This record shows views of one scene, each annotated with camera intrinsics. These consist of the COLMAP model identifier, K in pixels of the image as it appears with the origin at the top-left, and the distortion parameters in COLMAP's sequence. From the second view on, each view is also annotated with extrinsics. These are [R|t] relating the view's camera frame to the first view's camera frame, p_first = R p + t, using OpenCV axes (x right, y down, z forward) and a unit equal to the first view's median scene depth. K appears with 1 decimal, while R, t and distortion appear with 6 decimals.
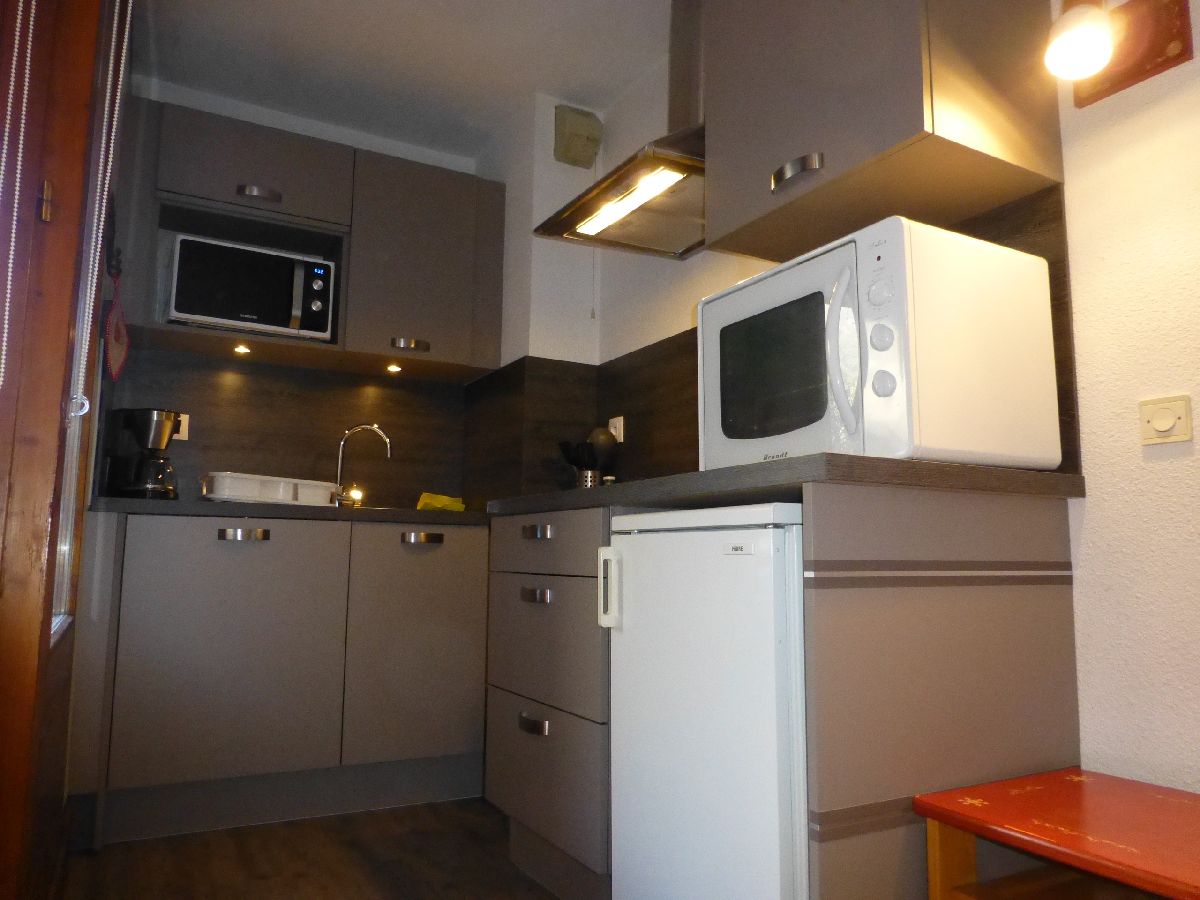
lens RADIAL K [[858.3, 0, 600.0], [0, 858.3, 450.0], [0, 0, 1]] dist [-0.027991, 0.001693]
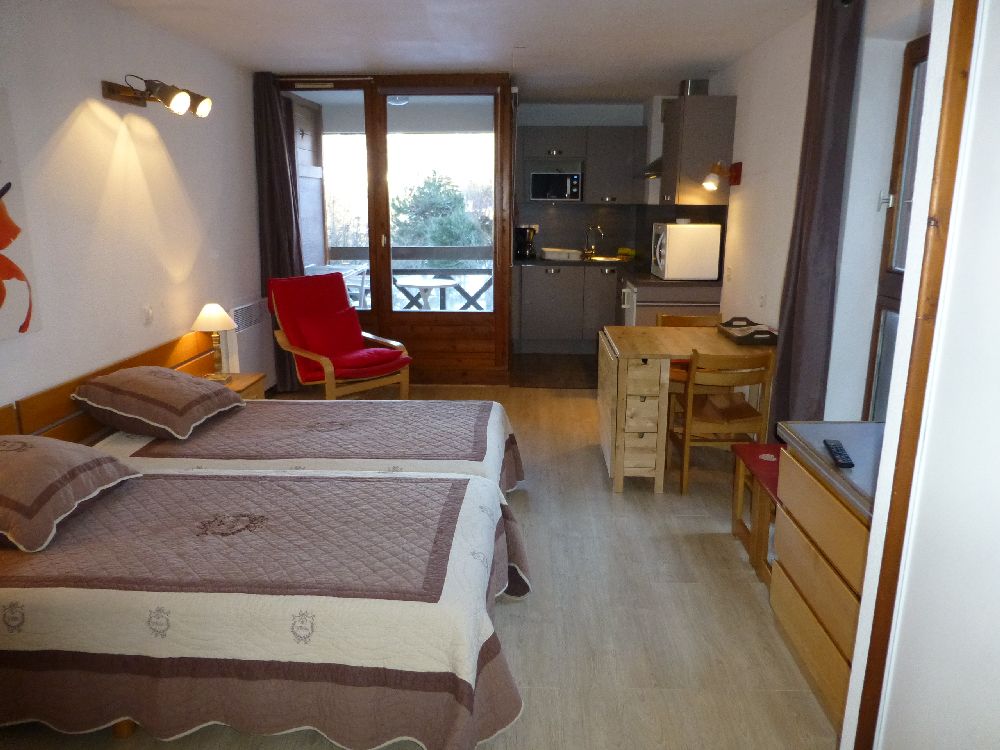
lens RADIAL K [[715.3, 0, 500.0], [0, 715.3, 375.0], [0, 0, 1]] dist [-0.027991, 0.001693]
pose [[0.854750, 0.113522, -0.506472, 0.793089], [0.072314, 0.940225, 0.332787, -0.421882], [0.513977, -0.321075, 0.795449, -1.338290]]
